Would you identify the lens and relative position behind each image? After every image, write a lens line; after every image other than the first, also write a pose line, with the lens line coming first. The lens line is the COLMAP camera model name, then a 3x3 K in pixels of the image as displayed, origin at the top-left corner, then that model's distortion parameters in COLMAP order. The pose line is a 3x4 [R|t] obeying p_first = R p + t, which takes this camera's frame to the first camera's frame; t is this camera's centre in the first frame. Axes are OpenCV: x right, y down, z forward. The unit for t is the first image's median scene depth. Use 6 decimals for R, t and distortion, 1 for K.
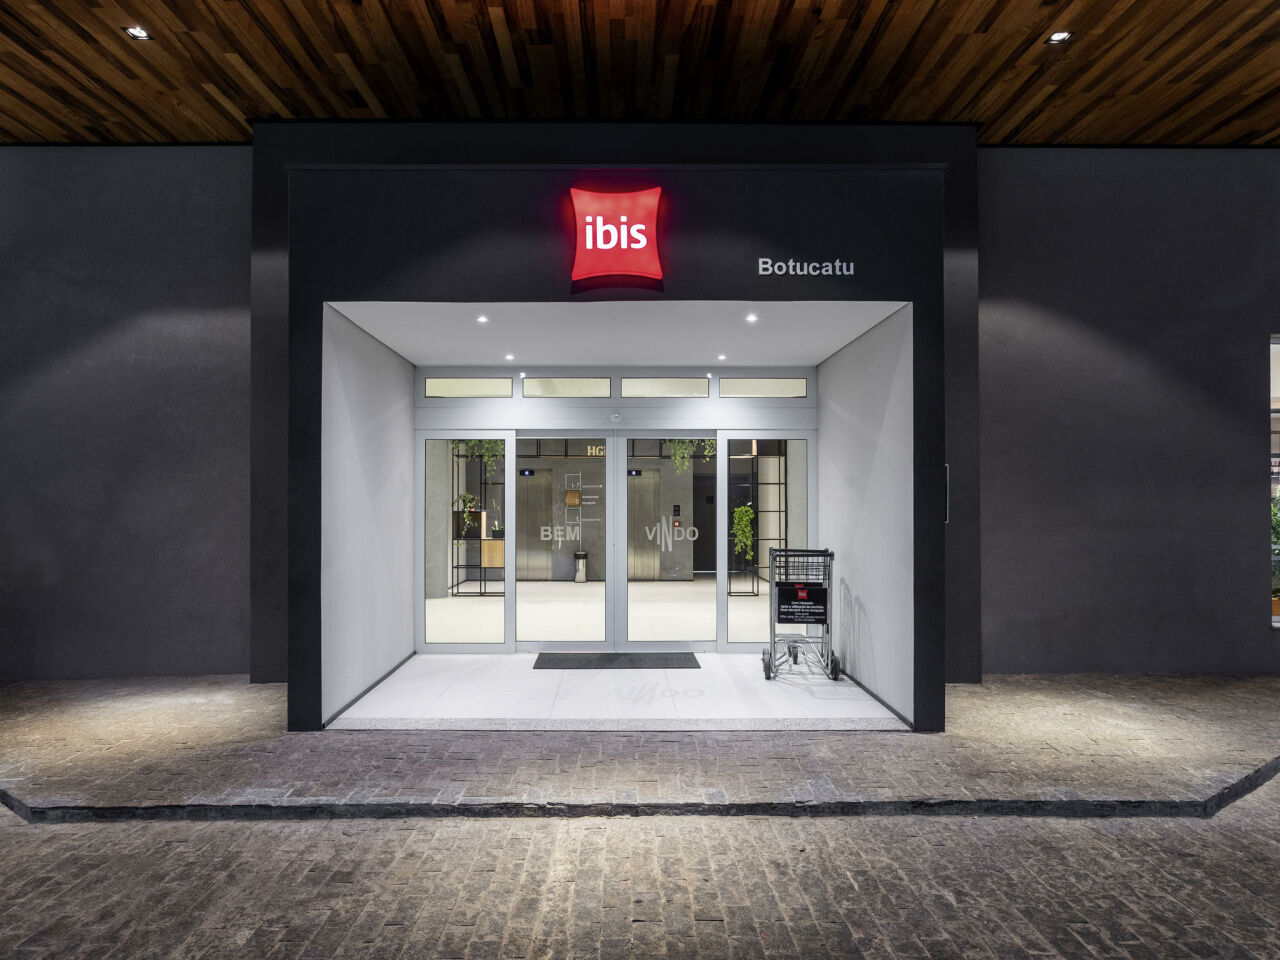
lens RADIAL K [[854.4, 0, 640.0], [0, 854.4, 480.0], [0, 0, 1]] dist [-0.046598, 0.042387]
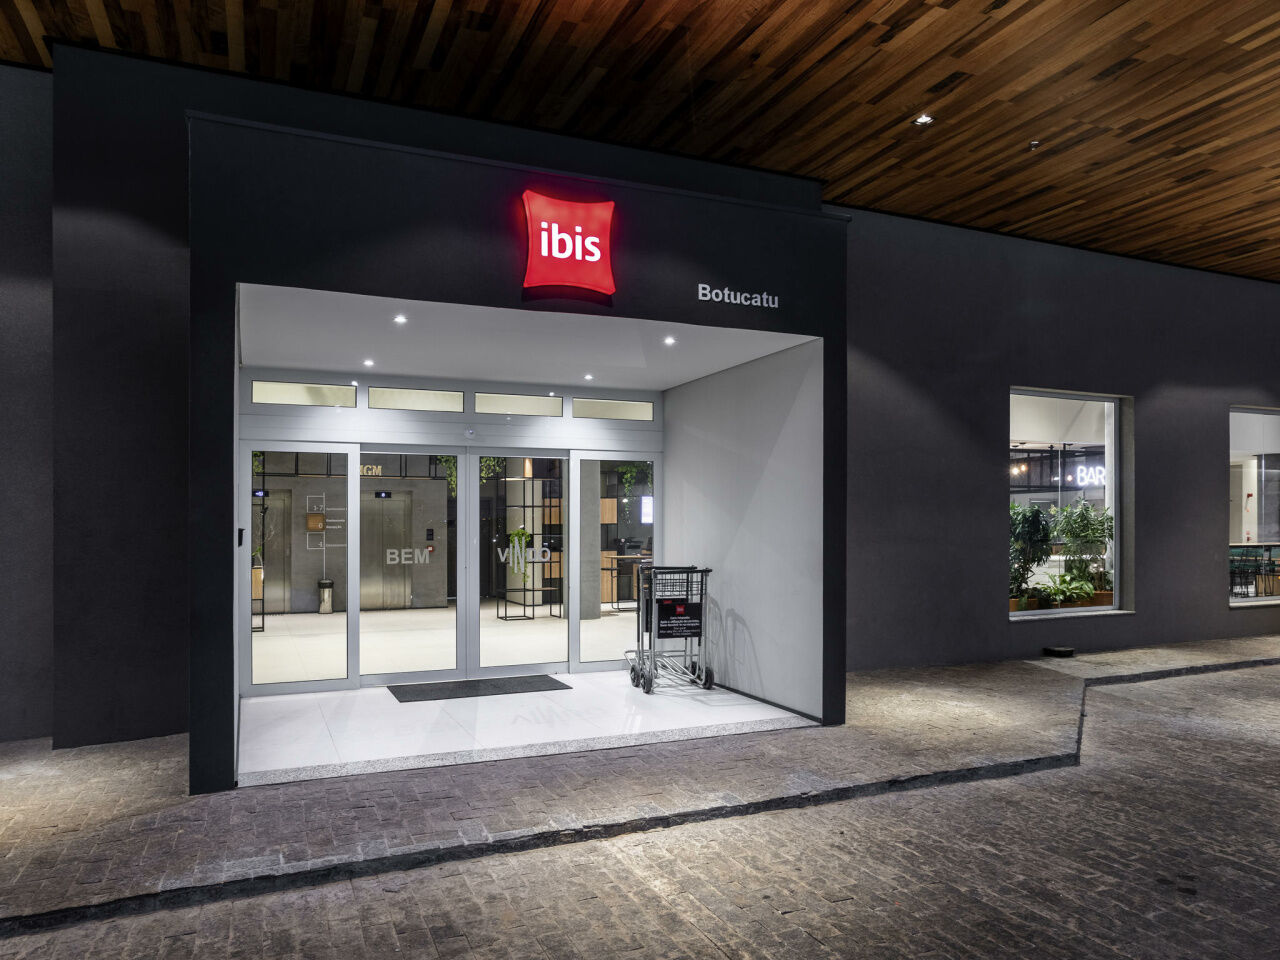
lens RADIAL K [[865.4, 0, 639.9], [0, 865.4, 517.2], [0, 0, 1]] dist [-0.049201, 0.046522]
pose [[0.922375, -0.000644, 0.386296, -0.335590], [-0.004110, 0.999926, 0.011481, 0.011996], [-0.386275, -0.012177, 0.922303, 0.056972]]
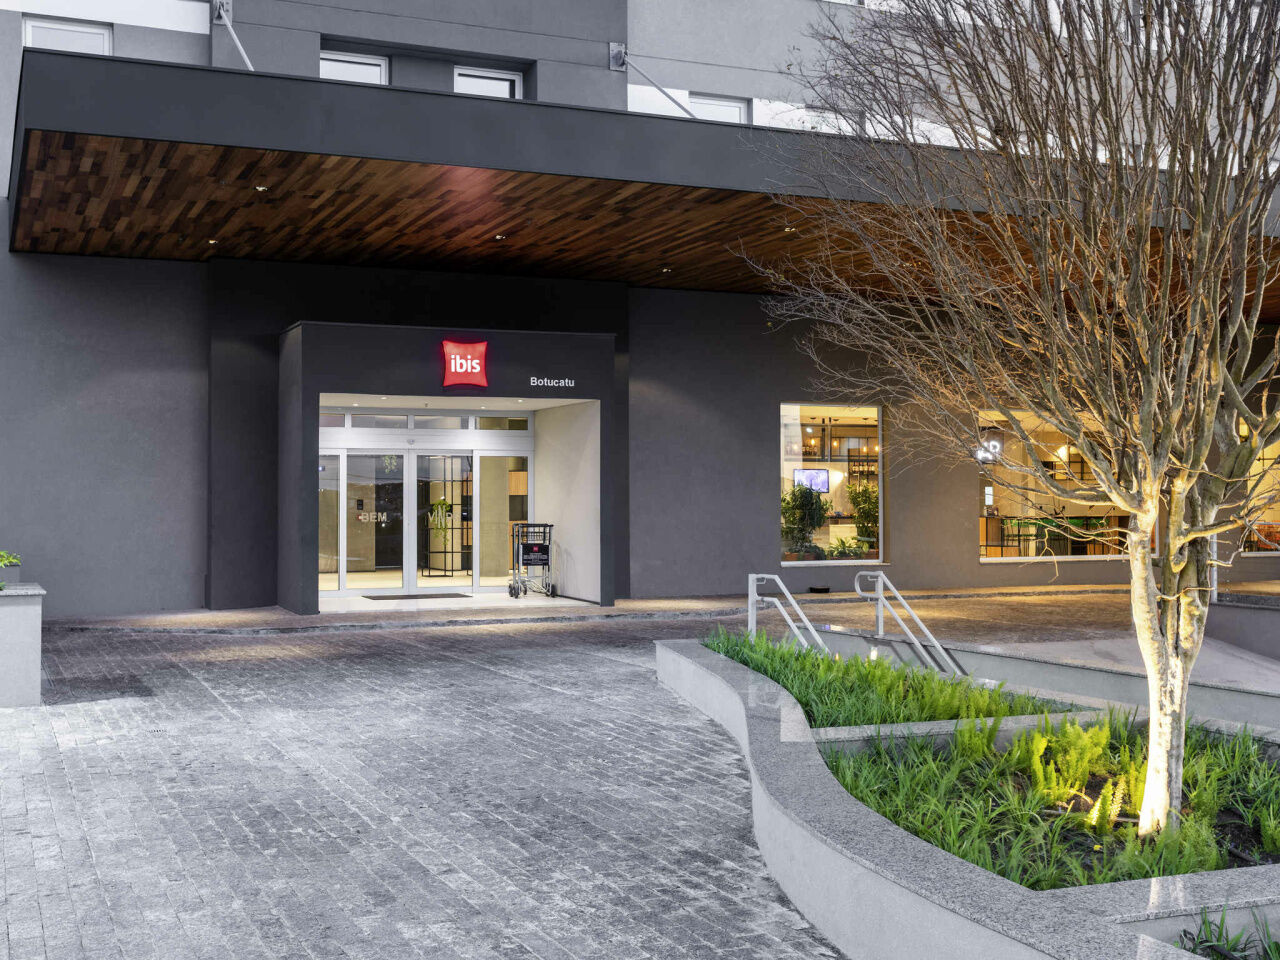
lens RADIAL K [[1542.8, 0, 640.0], [0, 1542.8, 480.0], [0, 0, 1]] dist [-0.005863, -0.000978]
pose [[0.926360, 0.004422, 0.376612, -1.037600], [-0.008907, 0.999909, 0.010168, -0.051613], [-0.376533, -0.012774, 0.926315, -2.607203]]
